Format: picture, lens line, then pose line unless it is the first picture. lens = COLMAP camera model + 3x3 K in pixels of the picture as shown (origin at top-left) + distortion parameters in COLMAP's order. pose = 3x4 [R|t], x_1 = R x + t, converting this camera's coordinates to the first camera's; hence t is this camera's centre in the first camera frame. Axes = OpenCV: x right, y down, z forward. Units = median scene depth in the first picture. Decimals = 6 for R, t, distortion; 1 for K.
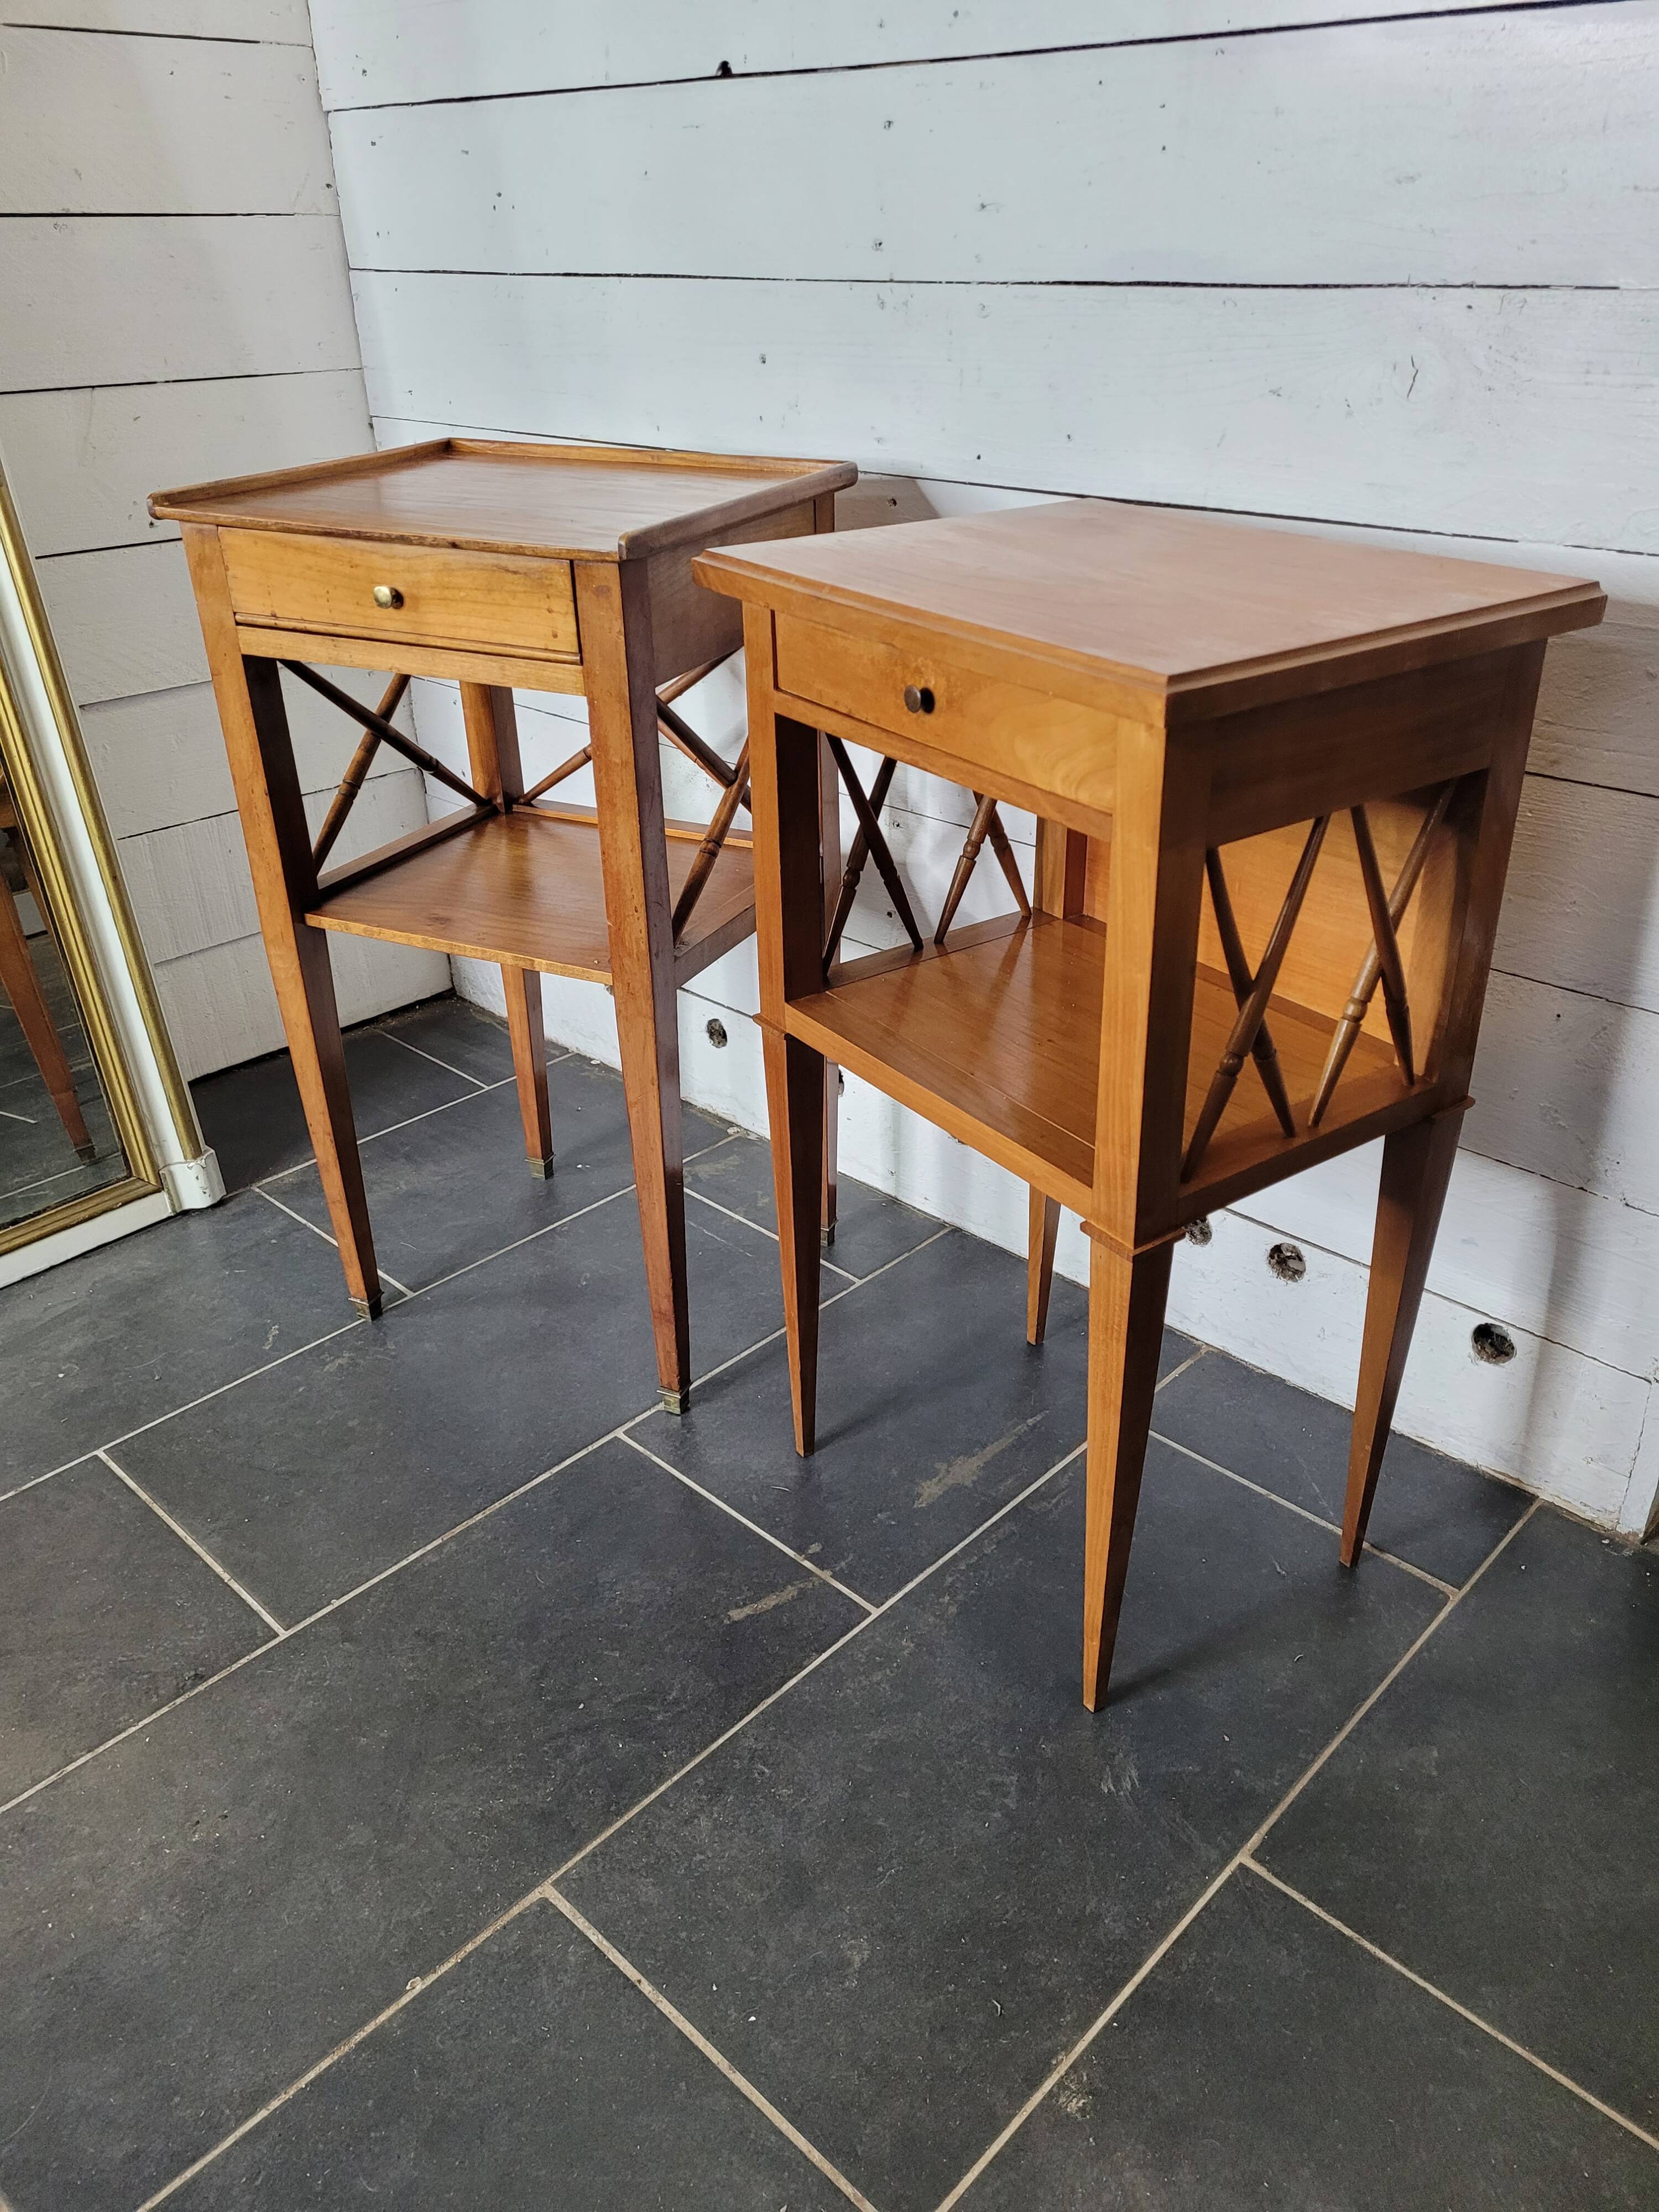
lens RADIAL K [[1668.8, 0, 868.9], [0, 1668.8, 1087.2], [0, 0, 1]] dist [0.062643, -0.057885]
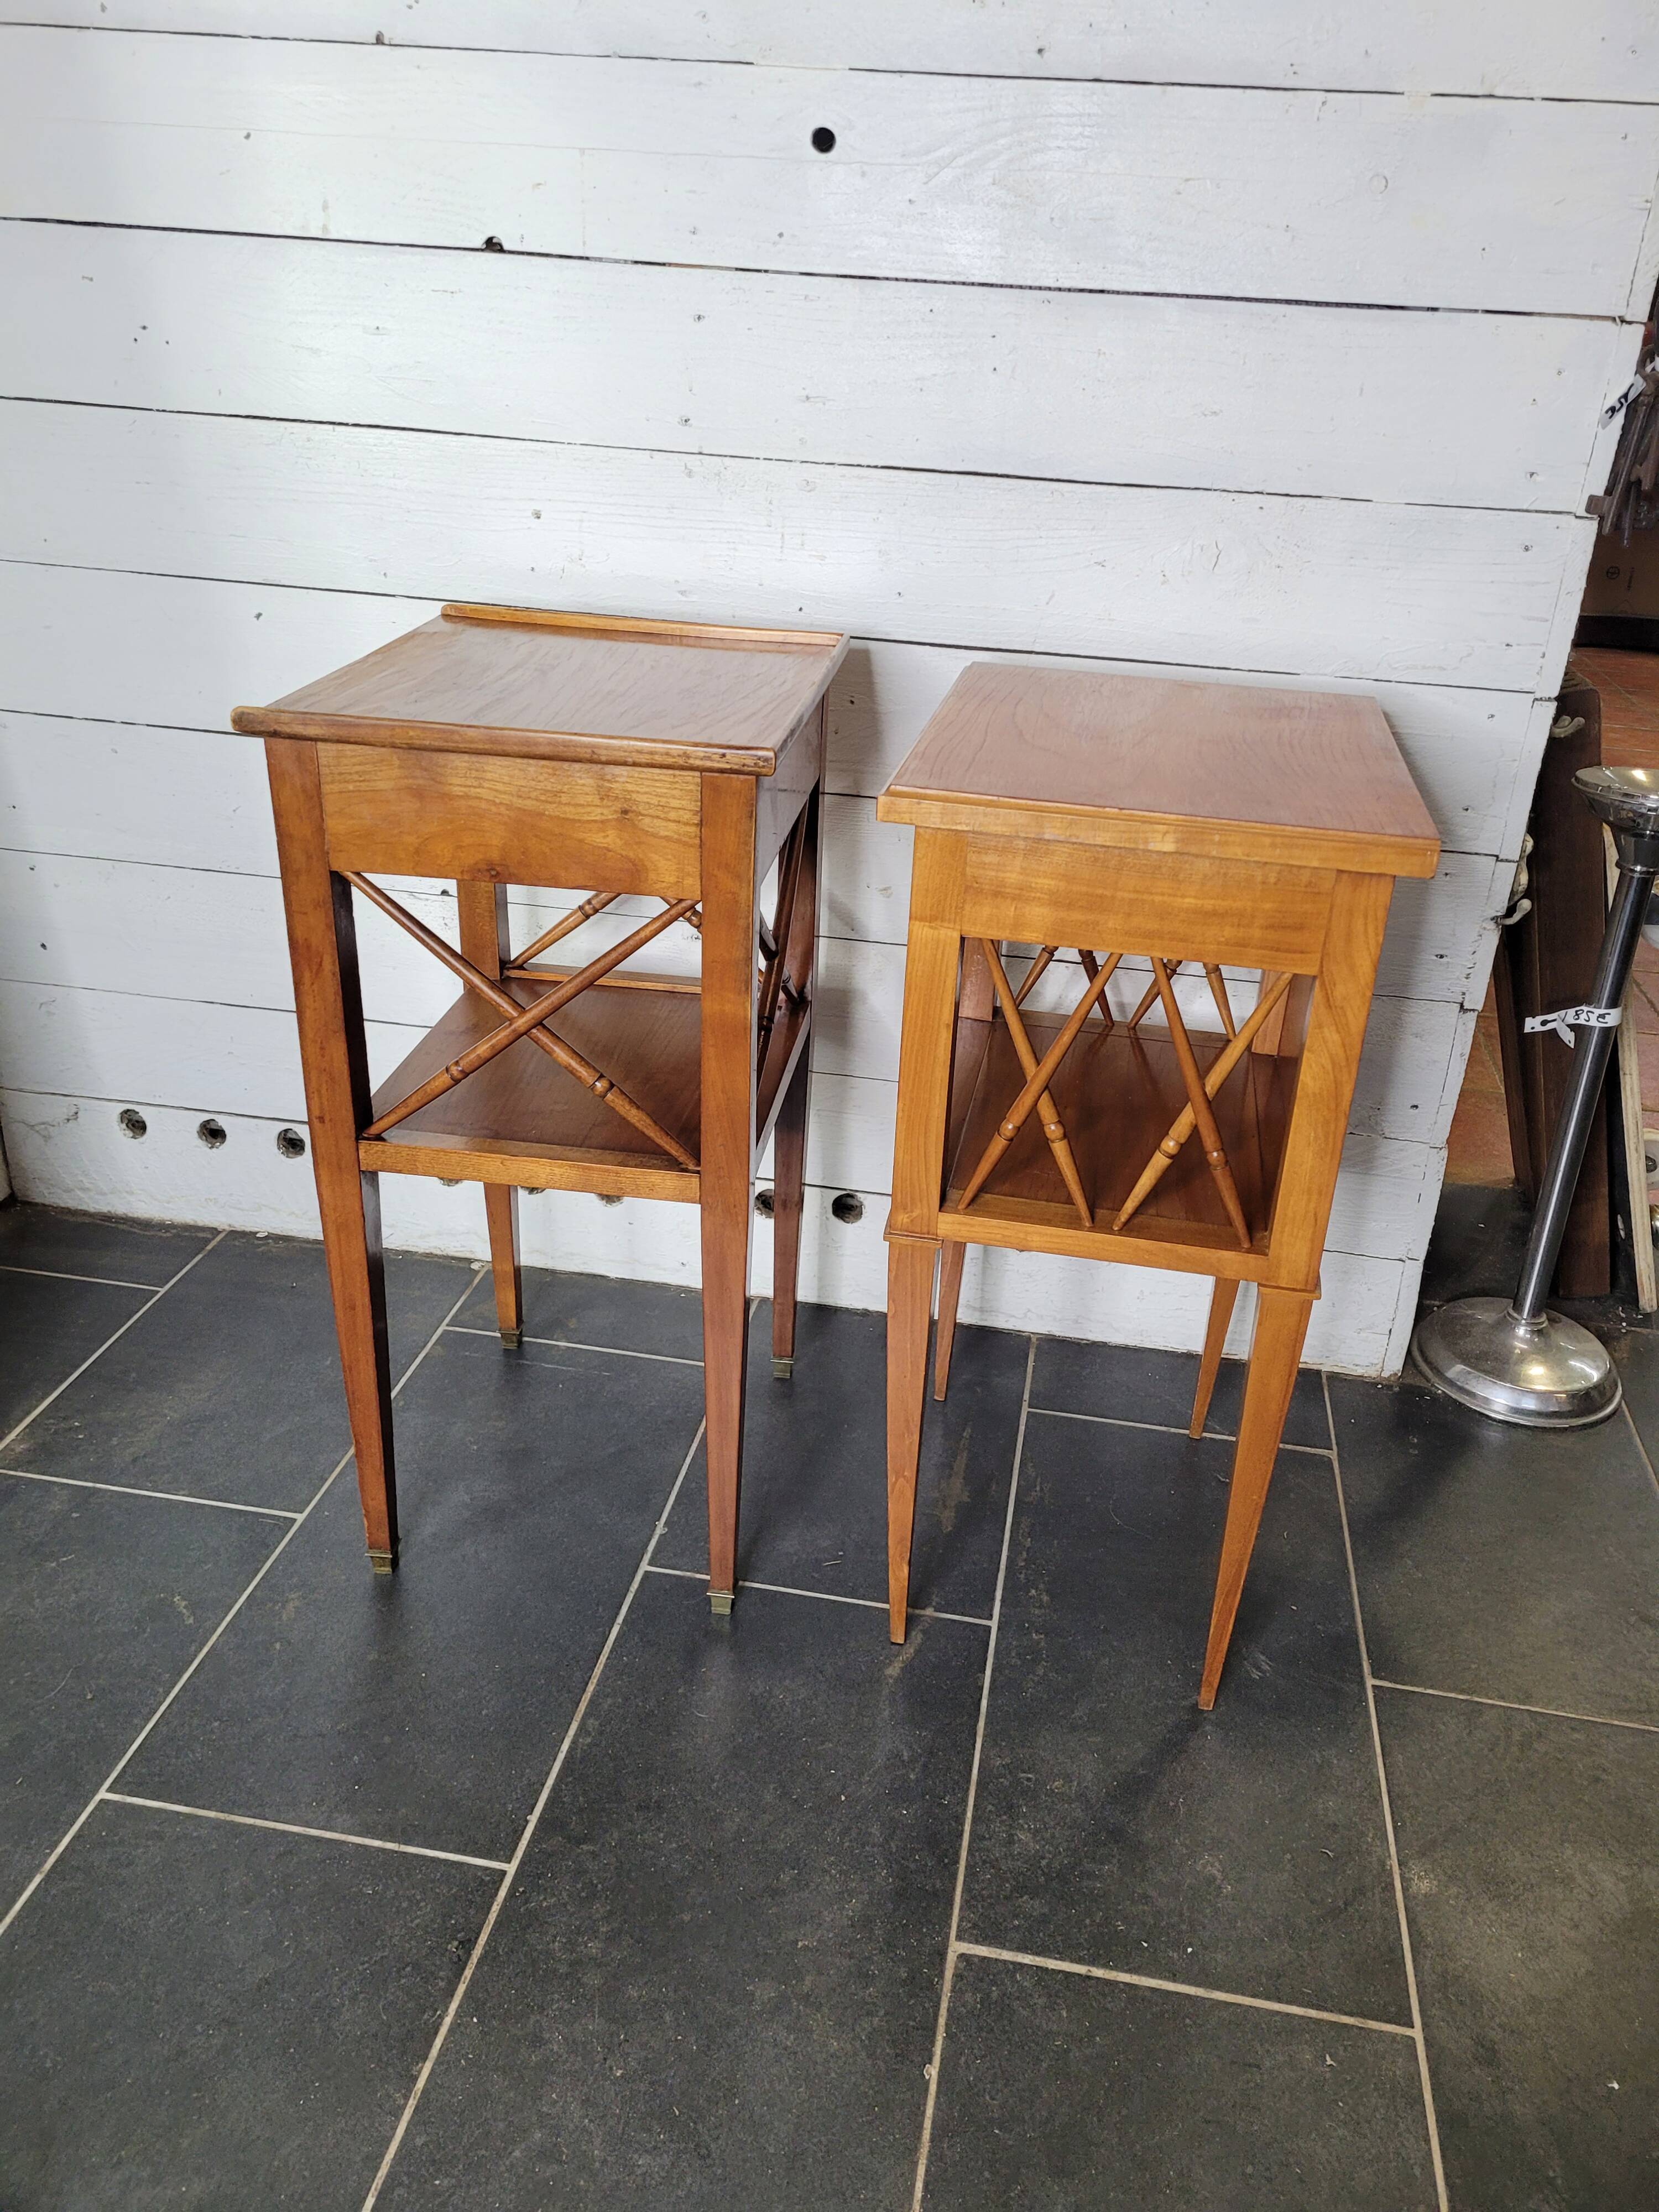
lens RADIAL K [[1668.8, 0, 882.9], [0, 1668.8, 1078.4], [0, 0, 1]] dist [0.062643, -0.057885]
pose [[0.824372, -0.180864, 0.536376, -0.618232], [0.197704, 0.979902, 0.026563, -0.095690], [-0.530400, 0.084145, 0.843561, 0.053854]]
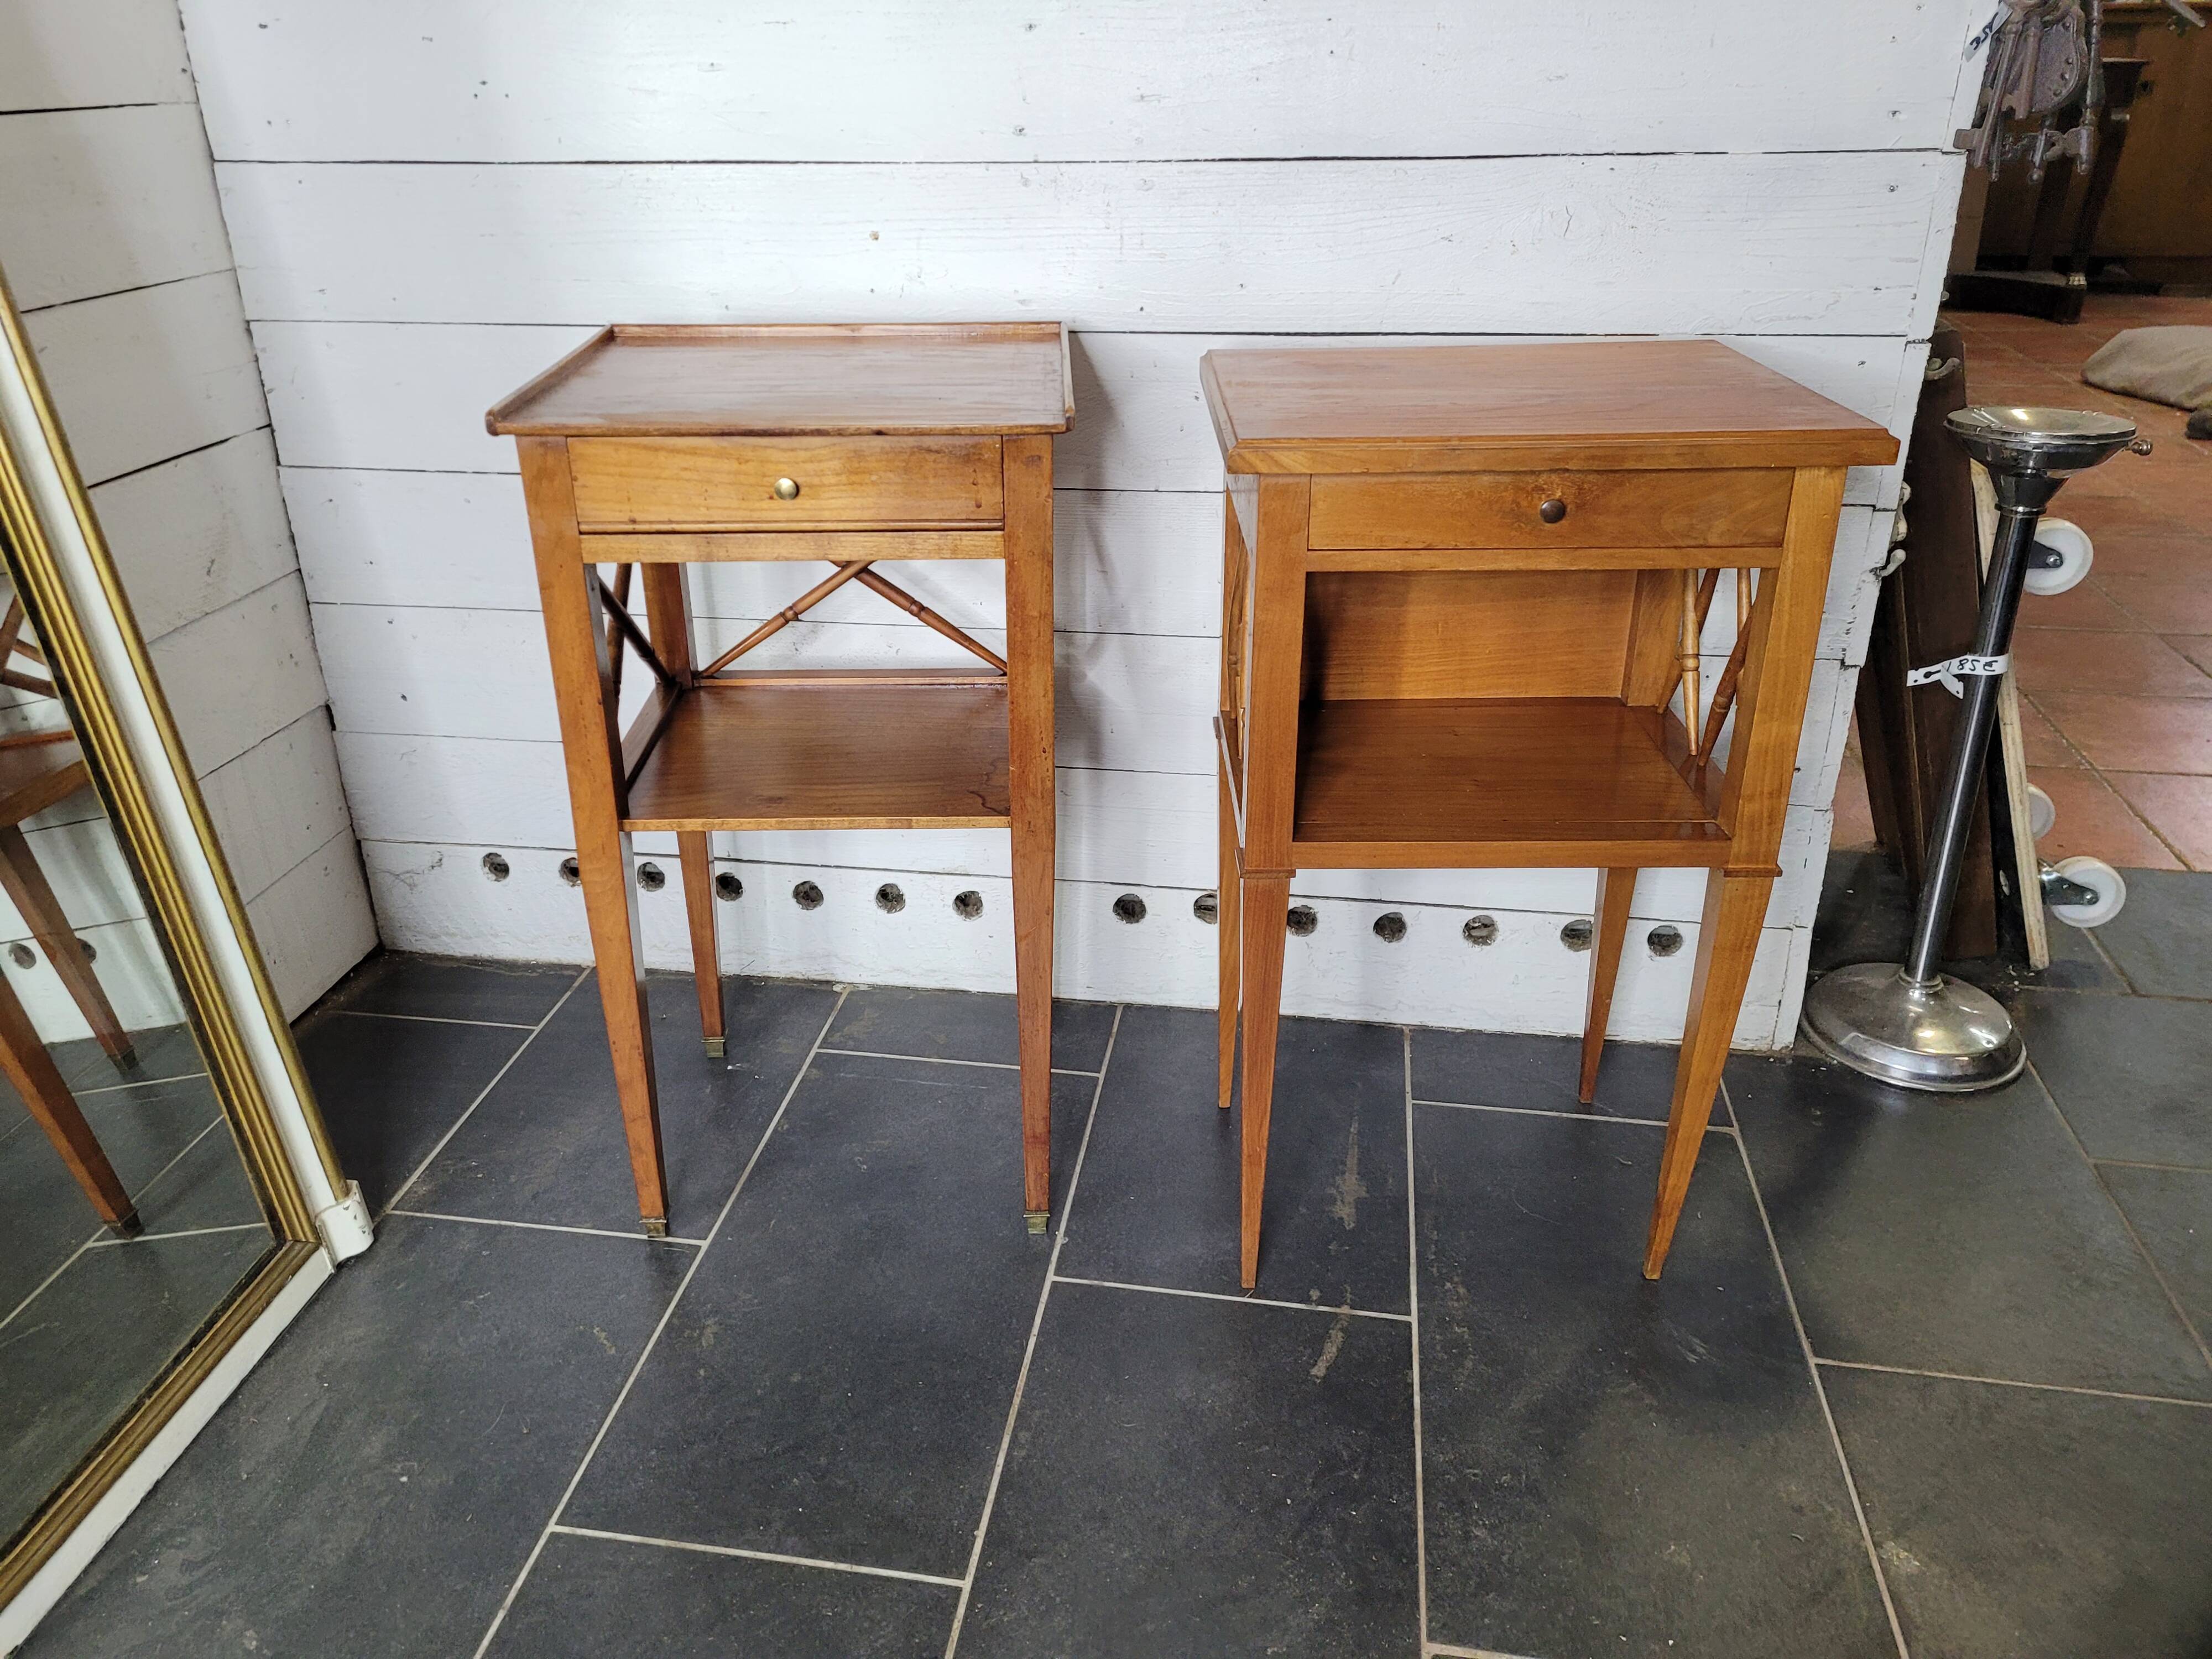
lens RADIAL K [[1668.8, 0, 1065.2], [0, 1668.8, 770.0], [0, 0, 1]] dist [0.062643, -0.057885]
pose [[0.834075, -0.223337, 0.504420, -0.689662], [0.258182, 0.966096, 0.000836, -0.101494], [-0.487504, 0.129535, 0.863458, 0.107355]]
